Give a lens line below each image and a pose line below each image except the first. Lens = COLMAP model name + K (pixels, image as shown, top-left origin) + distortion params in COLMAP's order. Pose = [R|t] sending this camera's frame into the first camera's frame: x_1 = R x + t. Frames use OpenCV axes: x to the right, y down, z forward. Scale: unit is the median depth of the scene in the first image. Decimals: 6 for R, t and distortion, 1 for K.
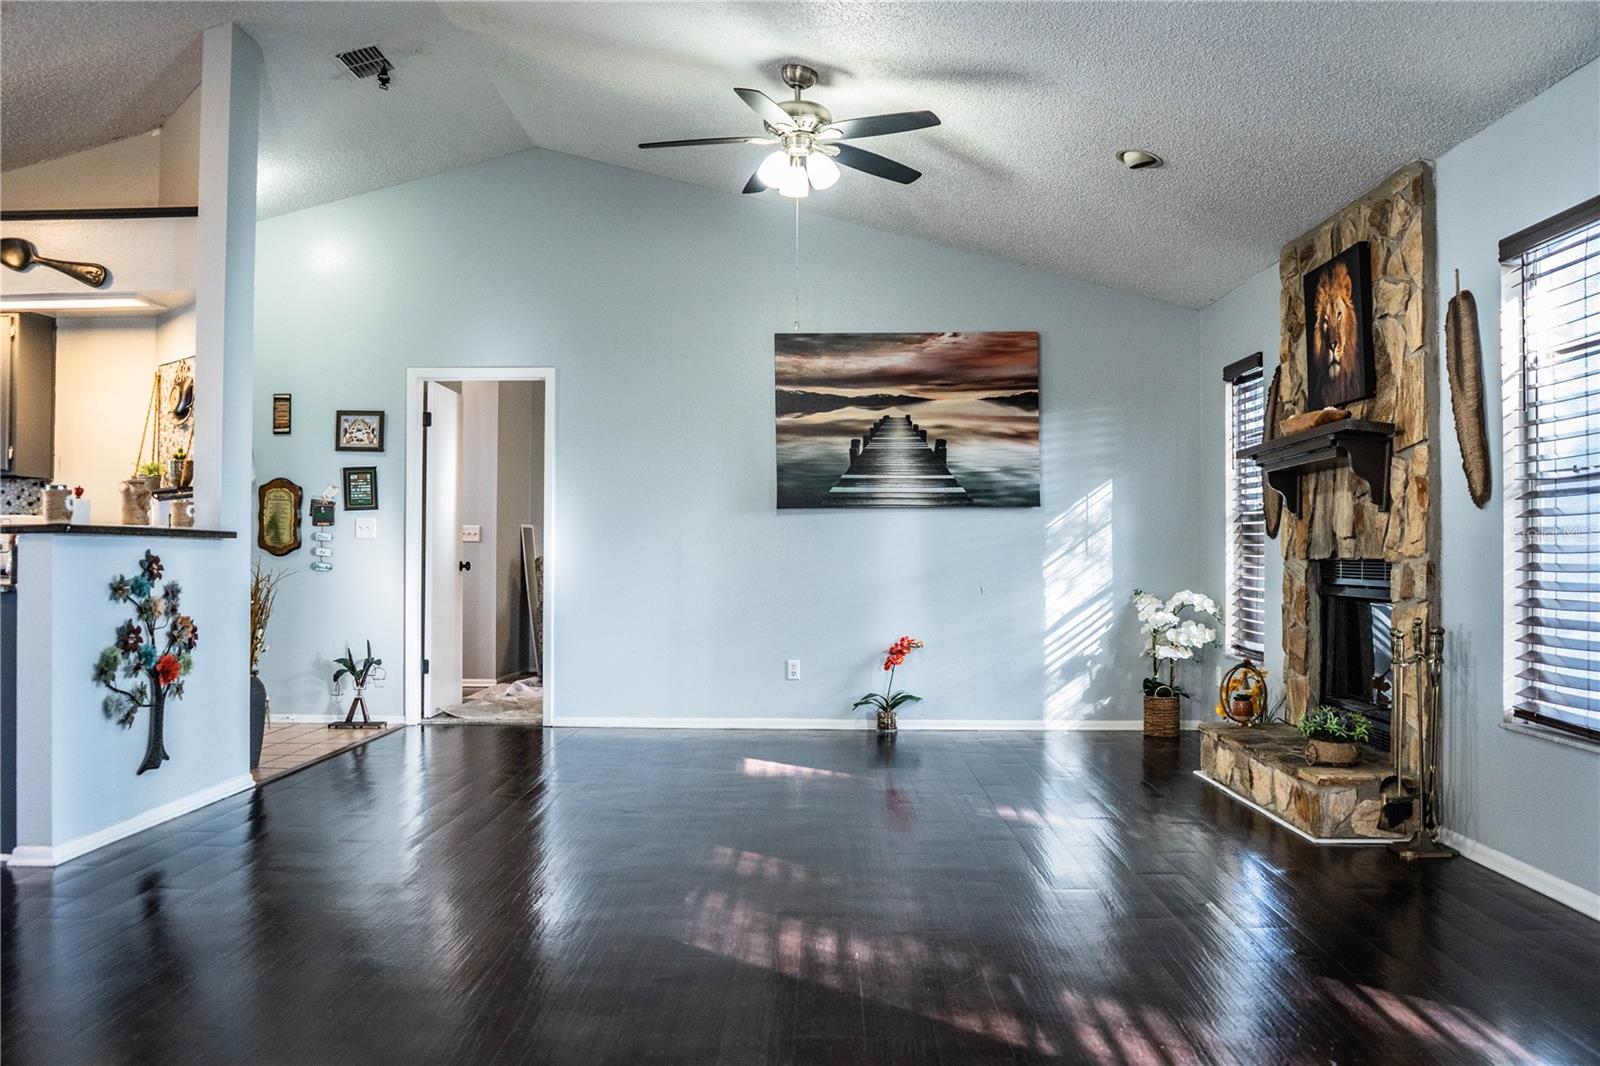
lens RADIAL K [[1346.4, 0, 797.6], [0, 1346.4, 534.2], [0, 0, 1]] dist [-0.103730, 0.075151]
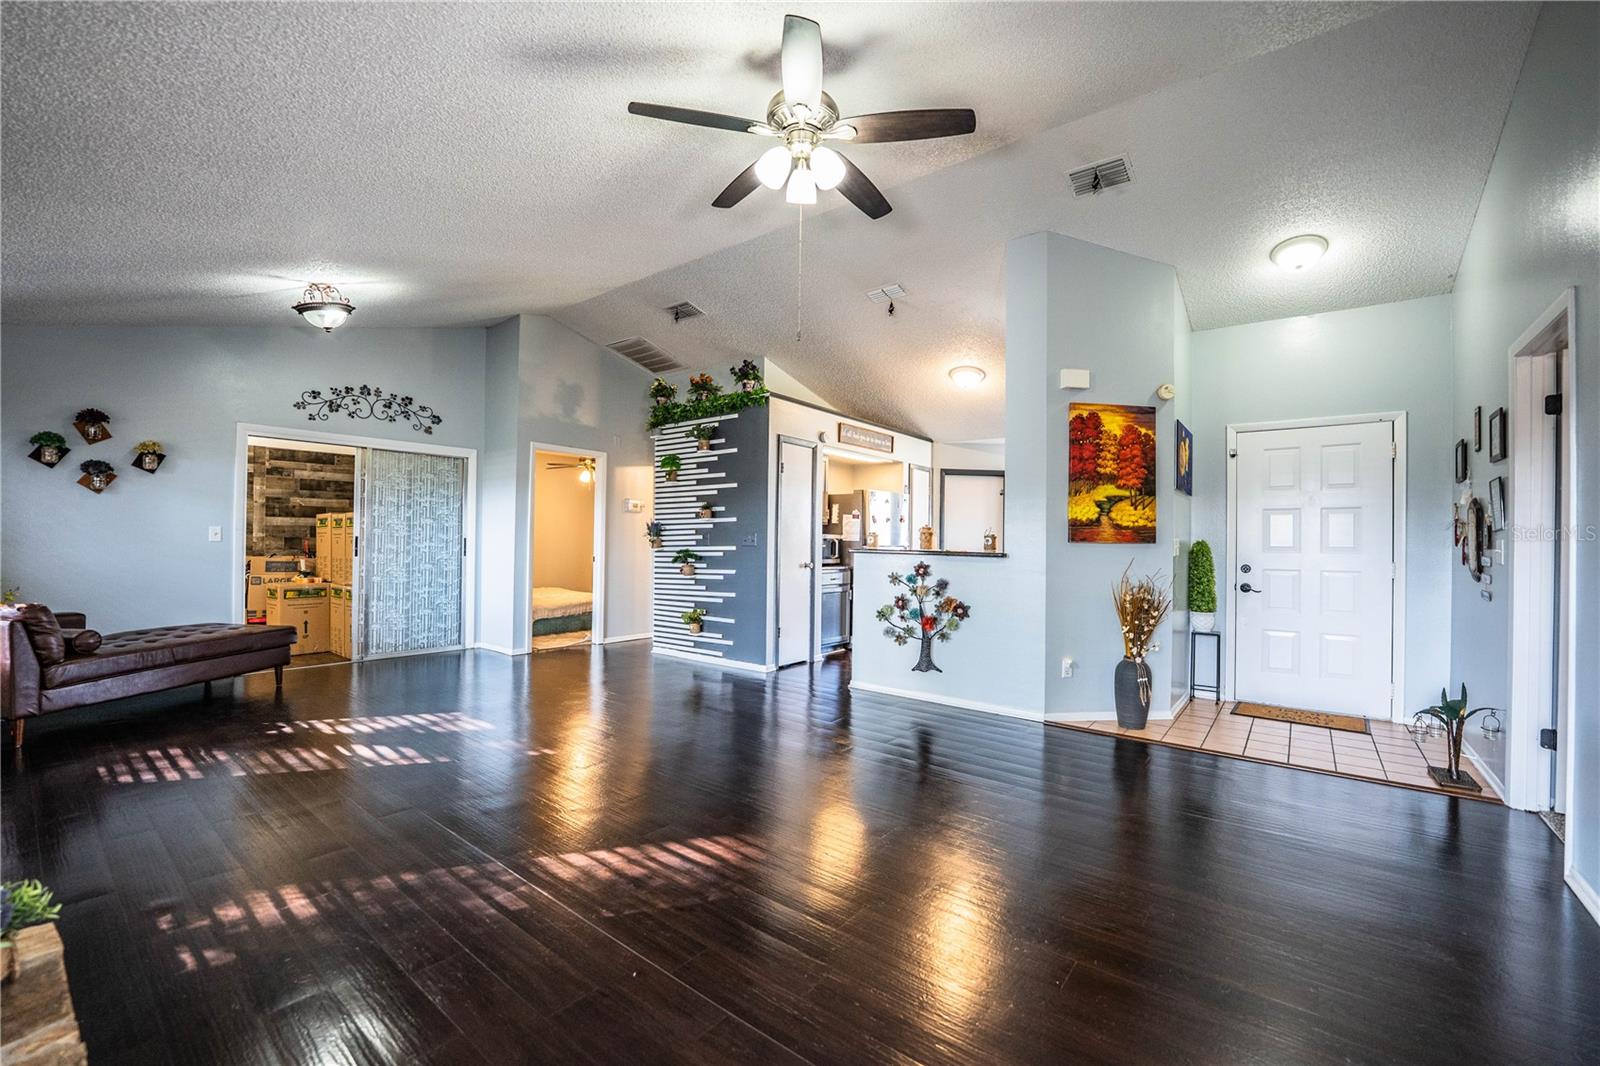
lens RADIAL K [[651.5, 0, 802.7], [0, 651.5, 539.4], [0, 0, 1]] dist [-0.025441, 0.001072]
pose [[-0.601161, -0.014317, -0.799000, 0.368248], [-0.005775, 0.999891, -0.013571, -0.006404], [0.799107, -0.003545, -0.601178, 1.303707]]
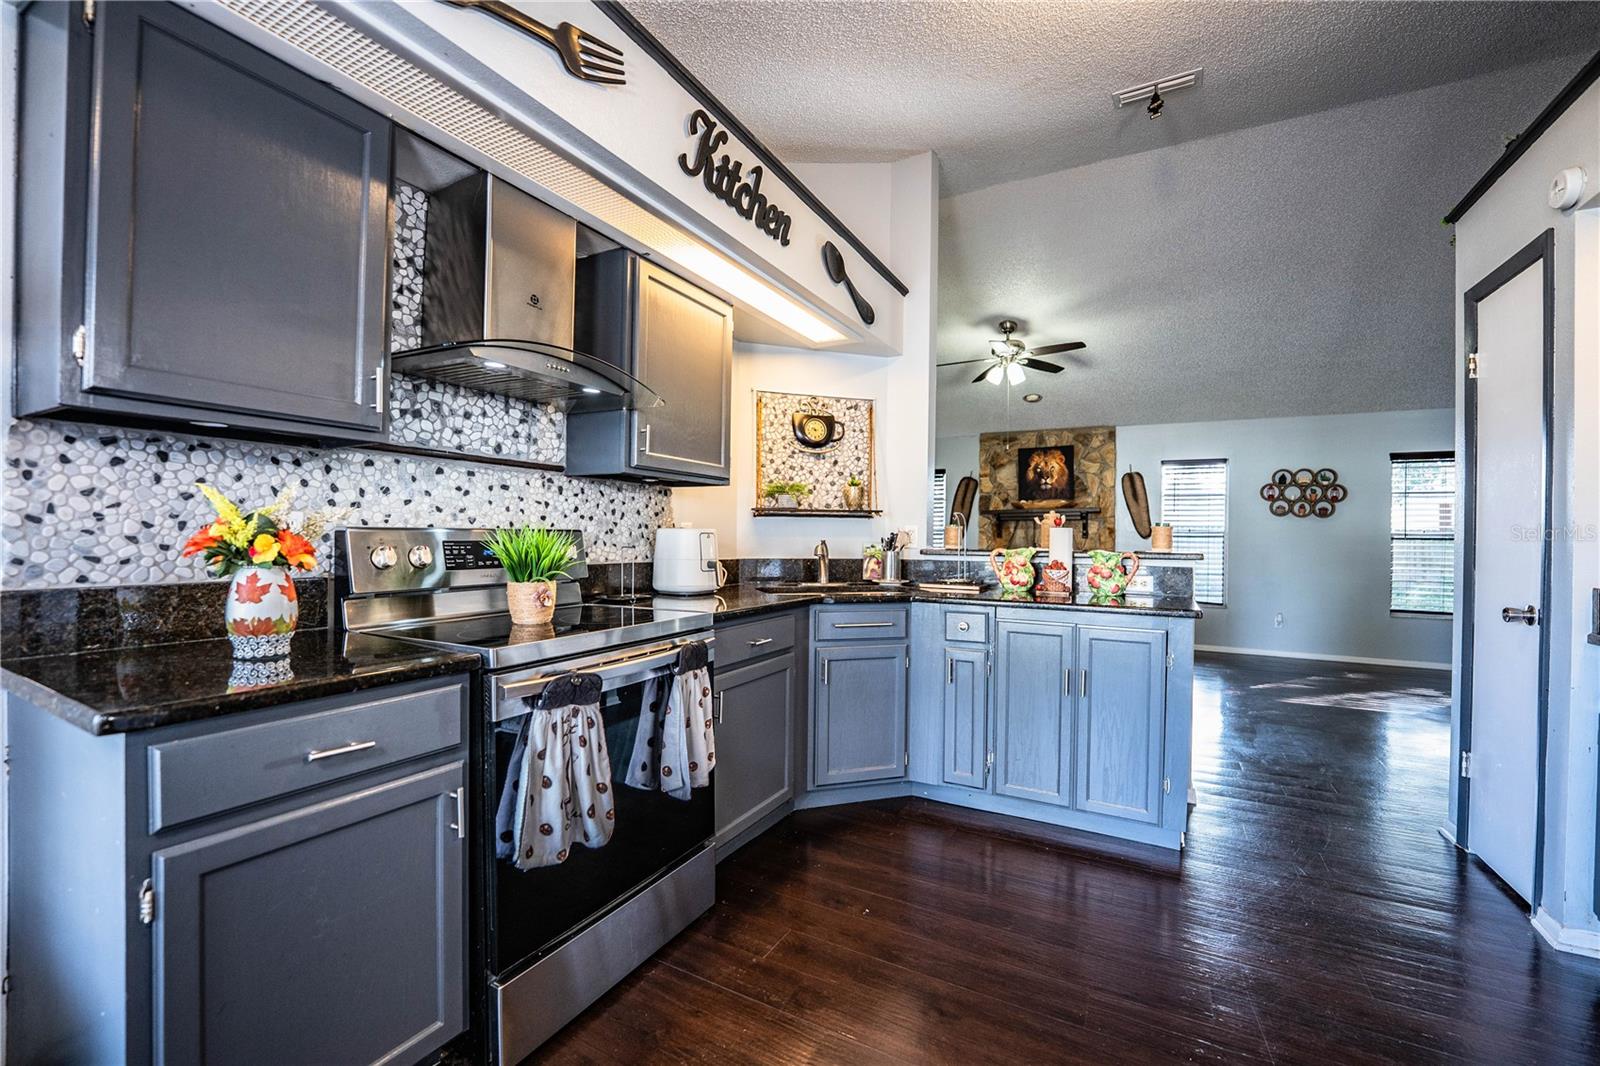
lens RADIAL K [[651.5, 0, 801.9], [0, 651.5, 539.5], [0, 0, 1]] dist [-0.025441, 0.001072]
pose [[0.463171, -0.000481, 0.886269, -1.081244], [-0.023207, 0.999650, 0.012671, -0.016102], [-0.885965, -0.026436, 0.462998, 0.828324]]
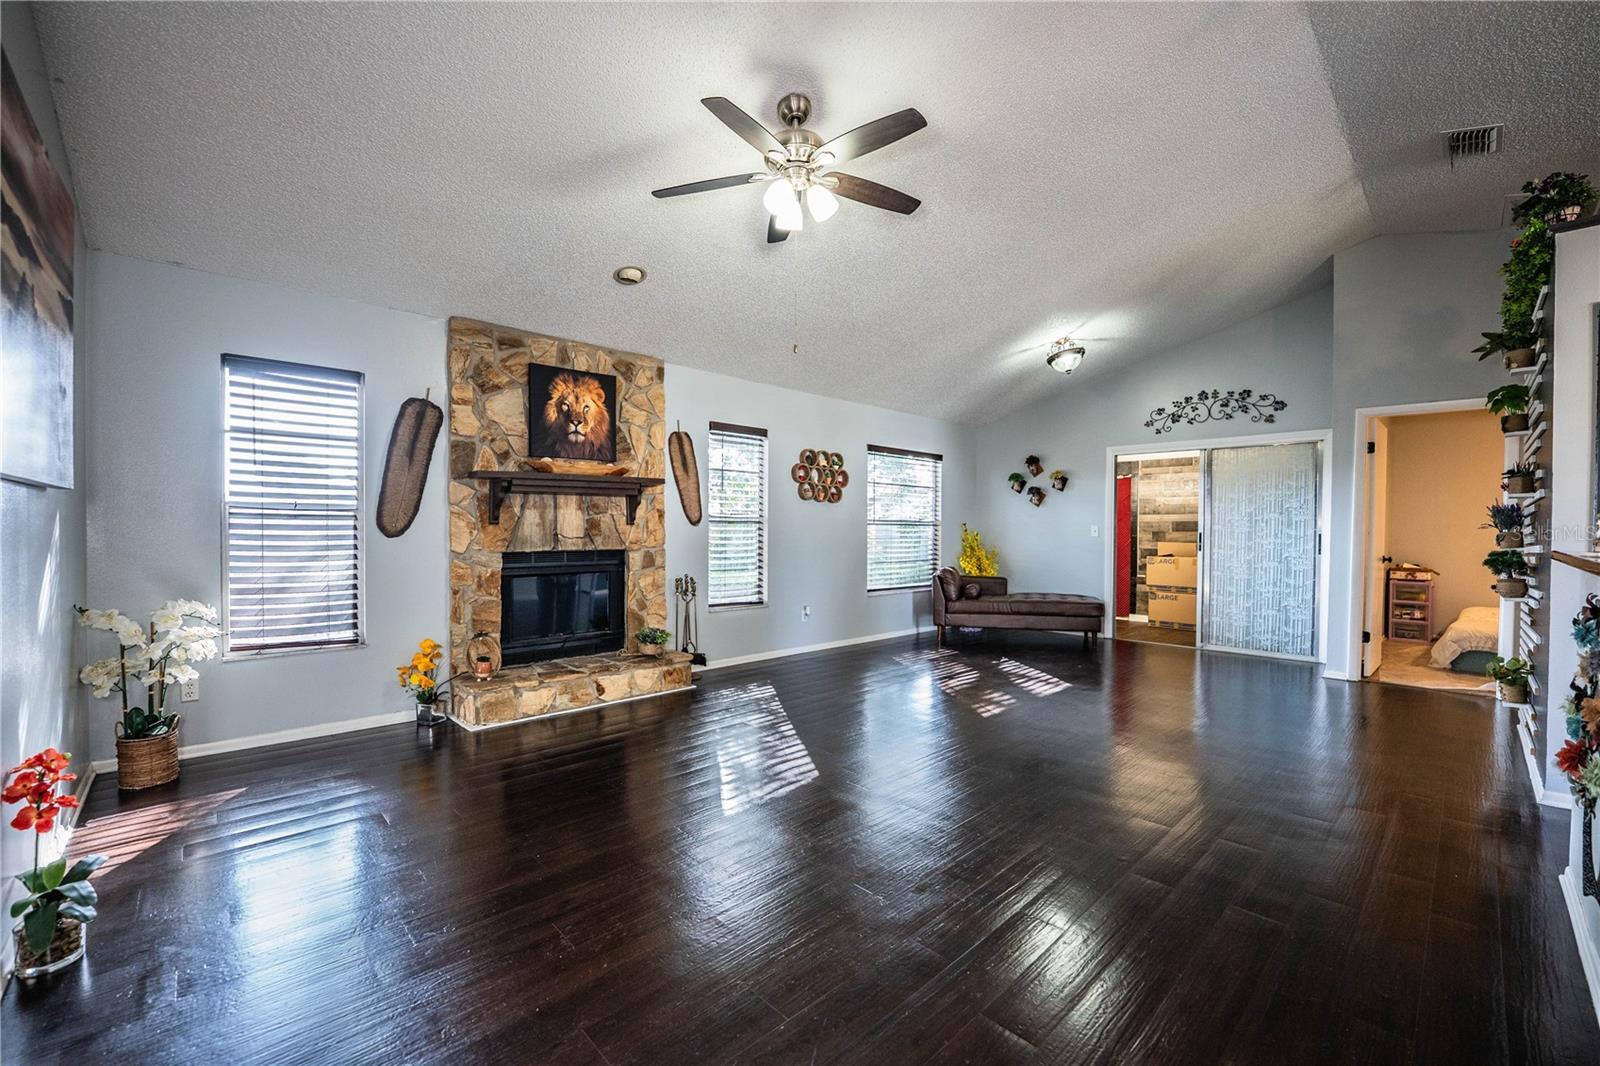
lens RADIAL K [[651.5, 0, 802.9], [0, 651.5, 538.3], [0, 0, 1]] dist [-0.025441, 0.001072]
pose [[-0.701696, -0.017388, 0.712265, -0.385485], [-0.017282, 0.999823, 0.007382, -0.007599], [-0.712267, -0.007129, -0.701872, 1.389346]]
